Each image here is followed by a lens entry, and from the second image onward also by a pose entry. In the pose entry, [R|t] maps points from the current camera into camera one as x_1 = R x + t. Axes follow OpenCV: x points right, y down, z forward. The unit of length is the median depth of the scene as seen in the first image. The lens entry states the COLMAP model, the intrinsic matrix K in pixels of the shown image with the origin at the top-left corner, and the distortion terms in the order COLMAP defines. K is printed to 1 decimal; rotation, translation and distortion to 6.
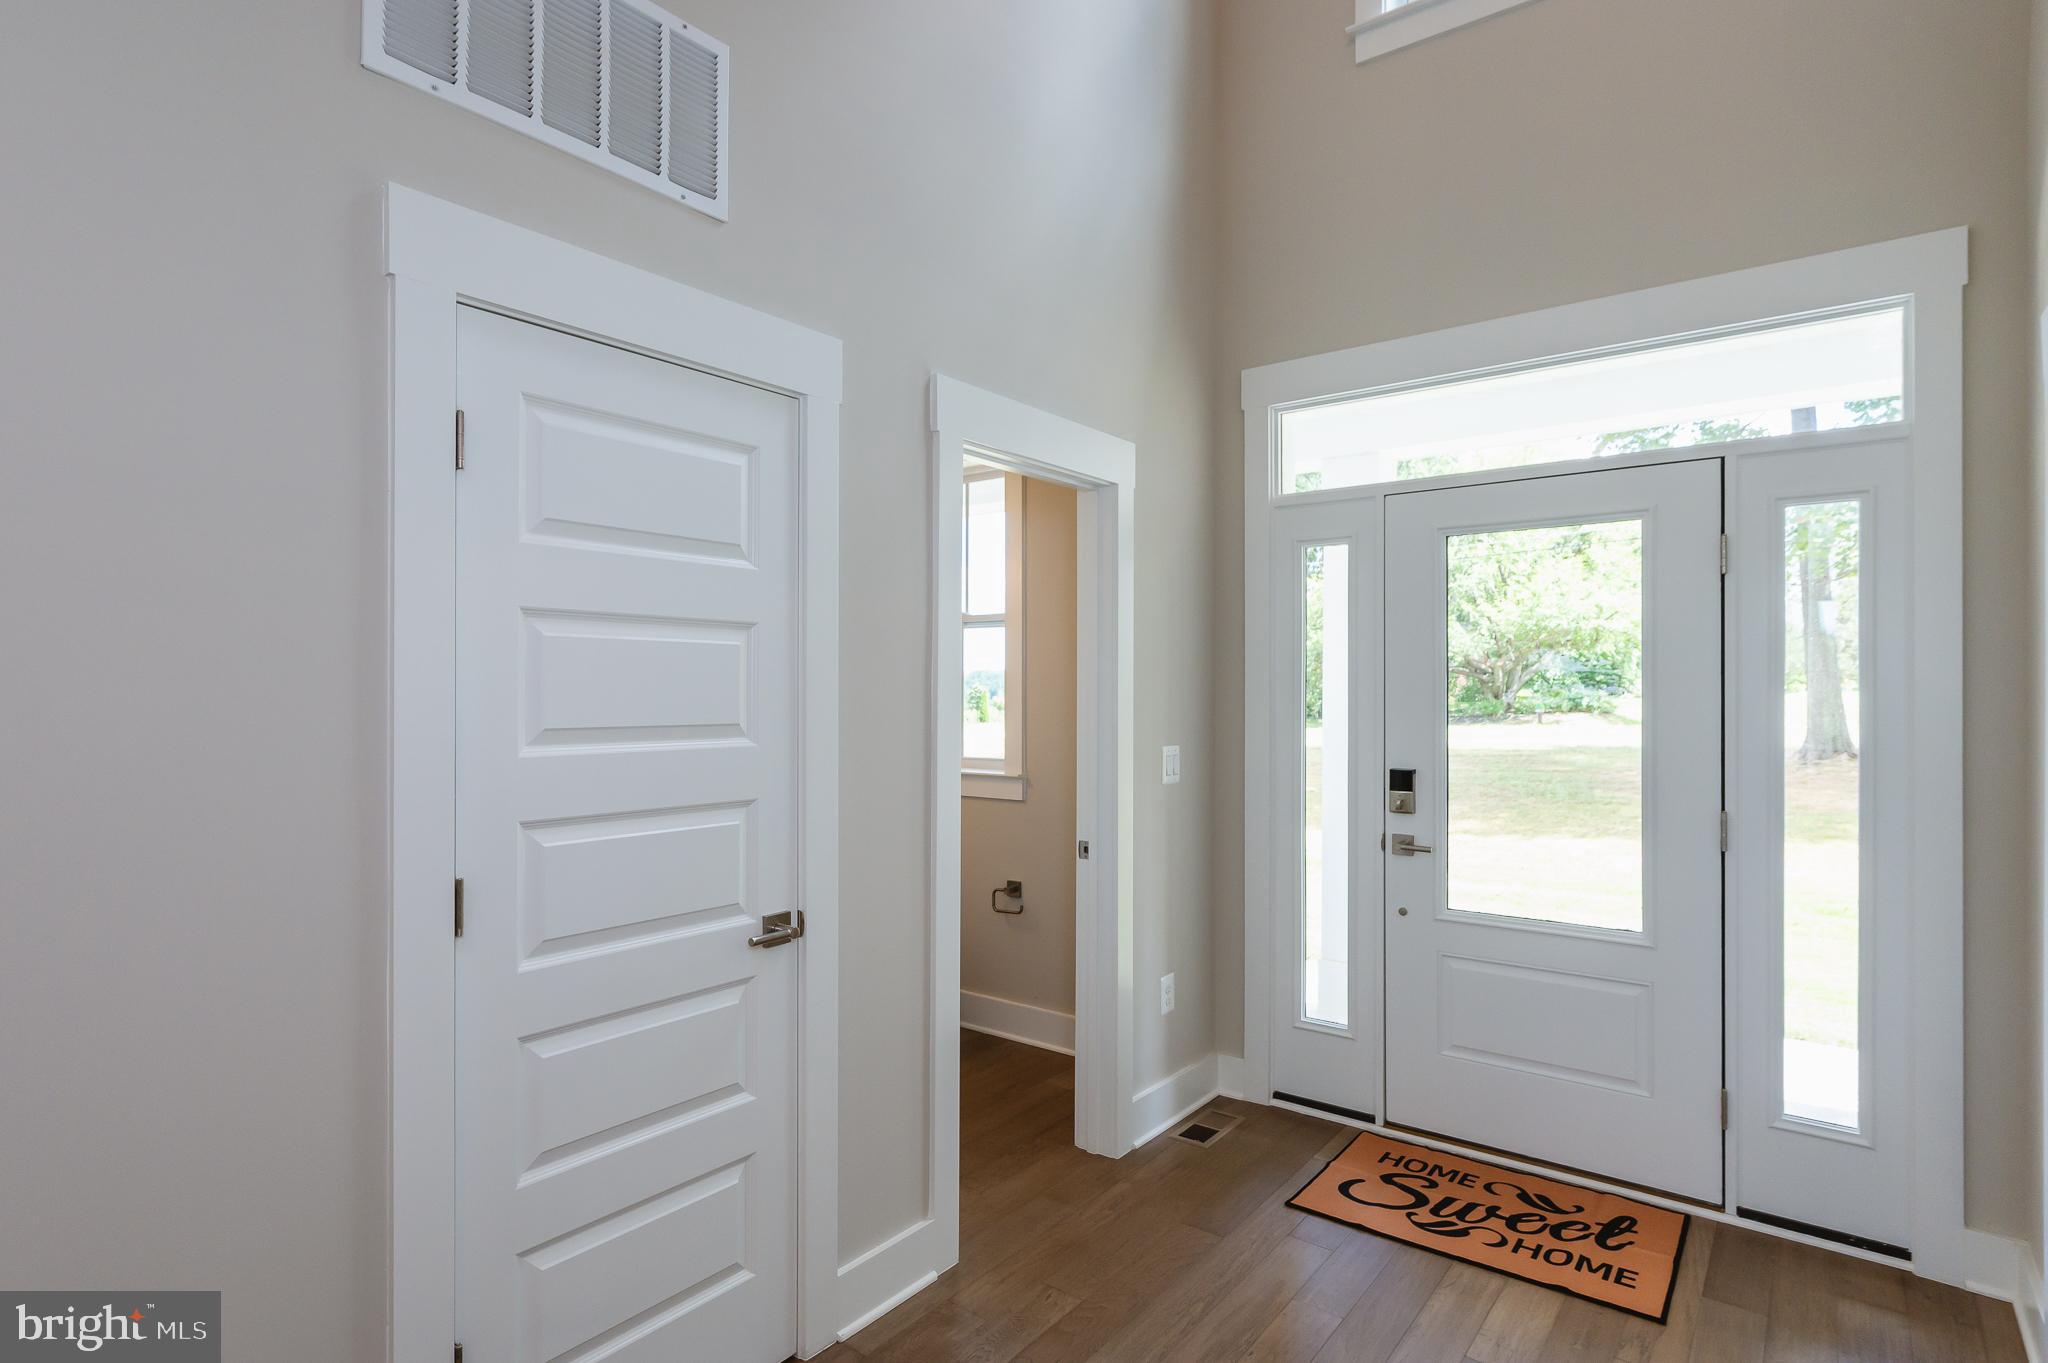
lens RADIAL K [[1091.3, 0, 1024.0], [0, 1091.3, 681.5], [0, 0, 1]] dist [0.001377, 0.000173]
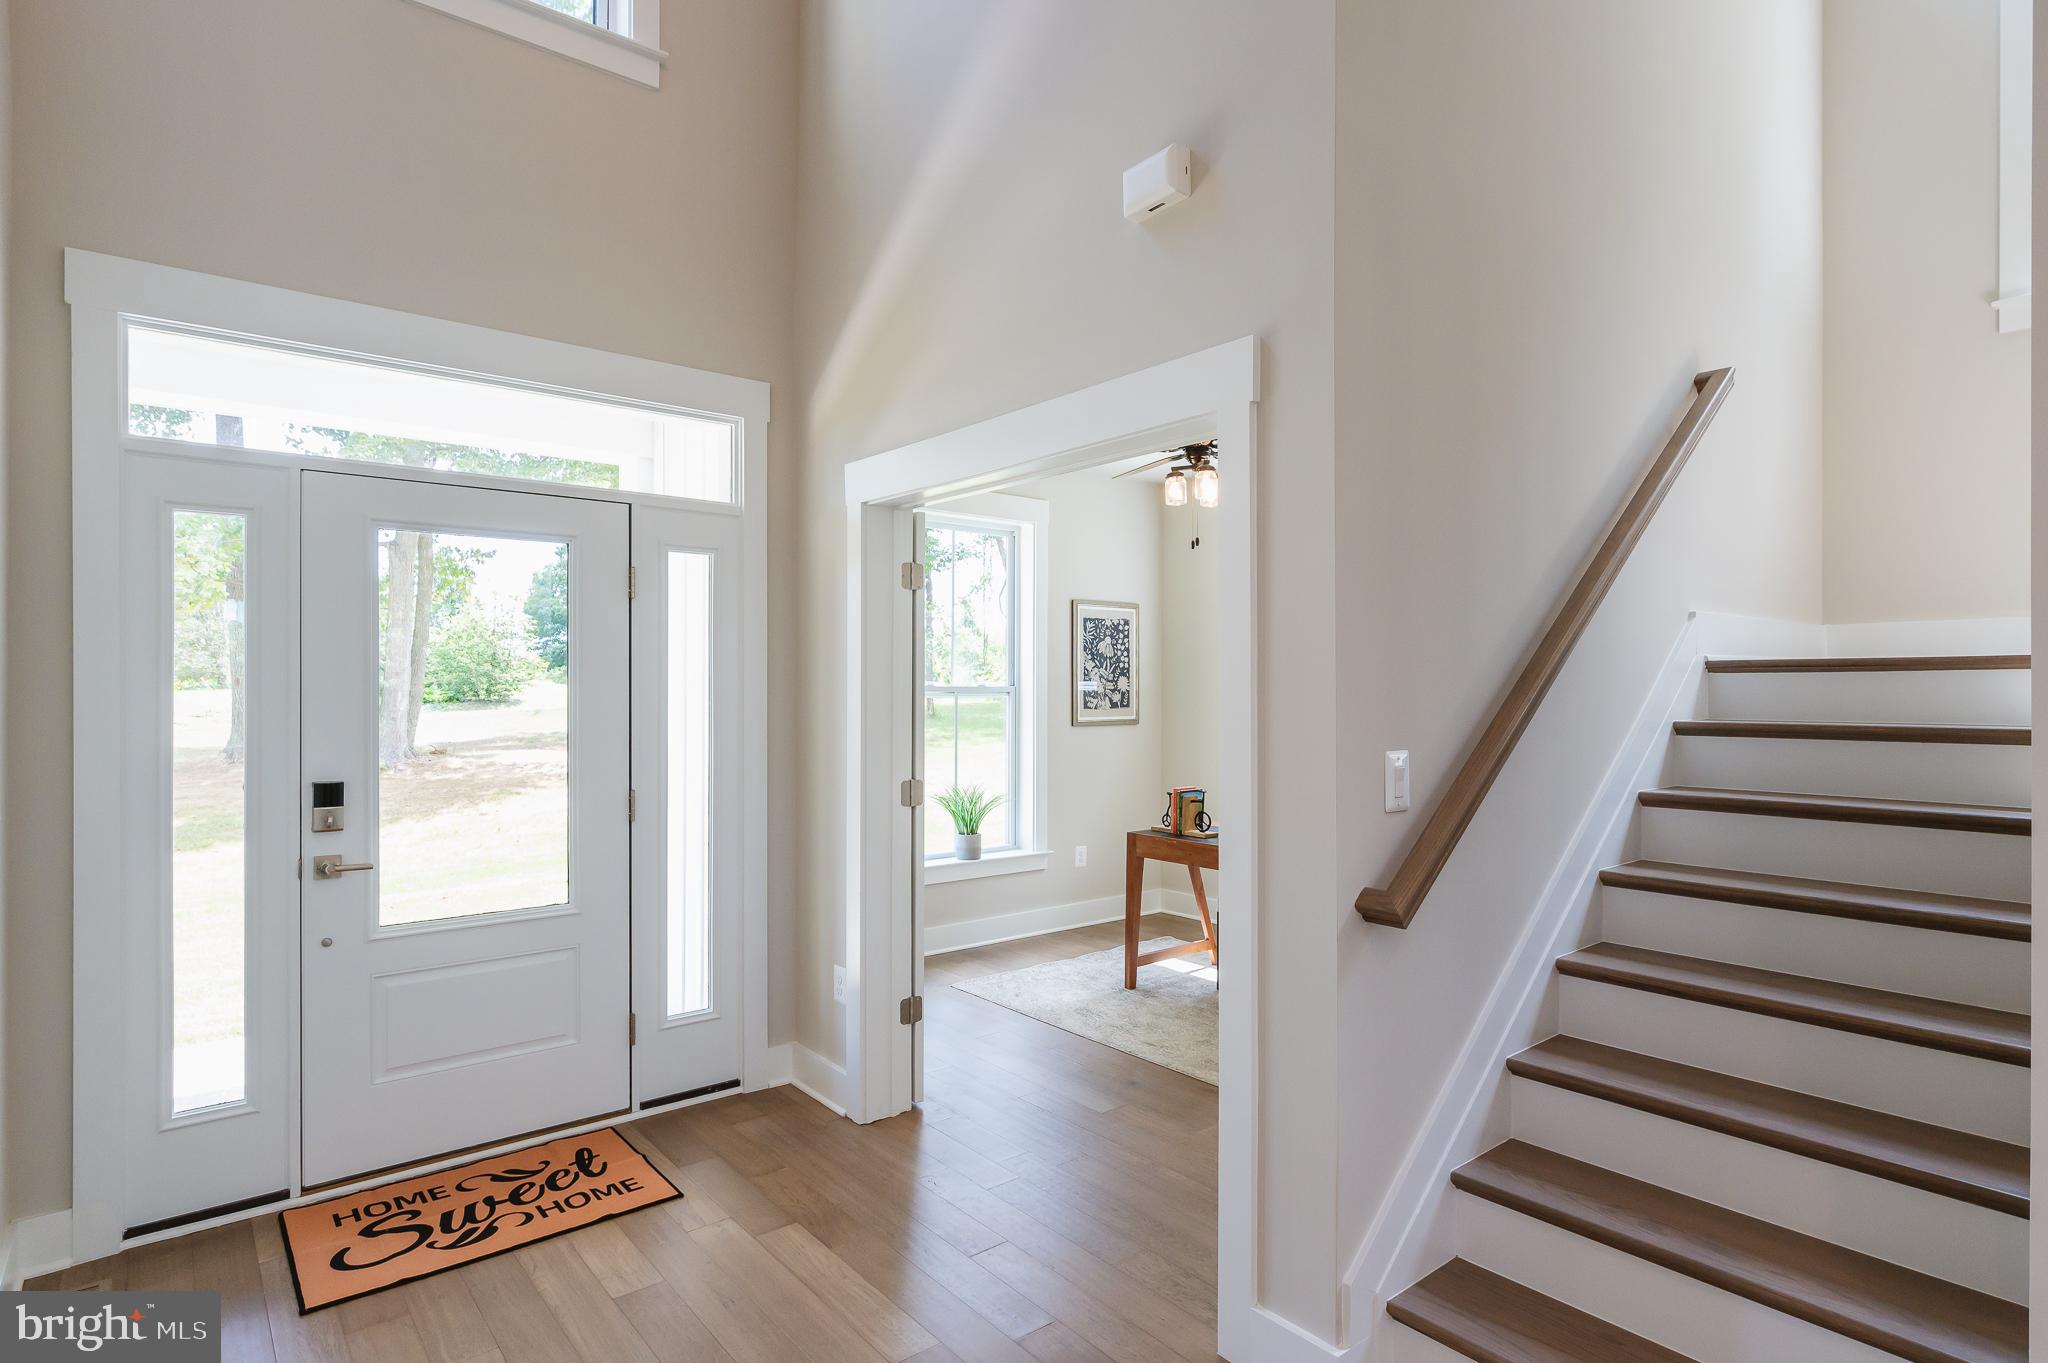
lens RADIAL K [[1079.8, 0, 1032.4], [0, 1079.8, 692.1], [0, 0, 1]] dist [0.000011, -0.000547]
pose [[0.204087, -0.001727, 0.978951, -0.454584], [-0.000246, 0.999998, 0.001816, 0.005728], [-0.978953, -0.000612, 0.204086, 0.295549]]
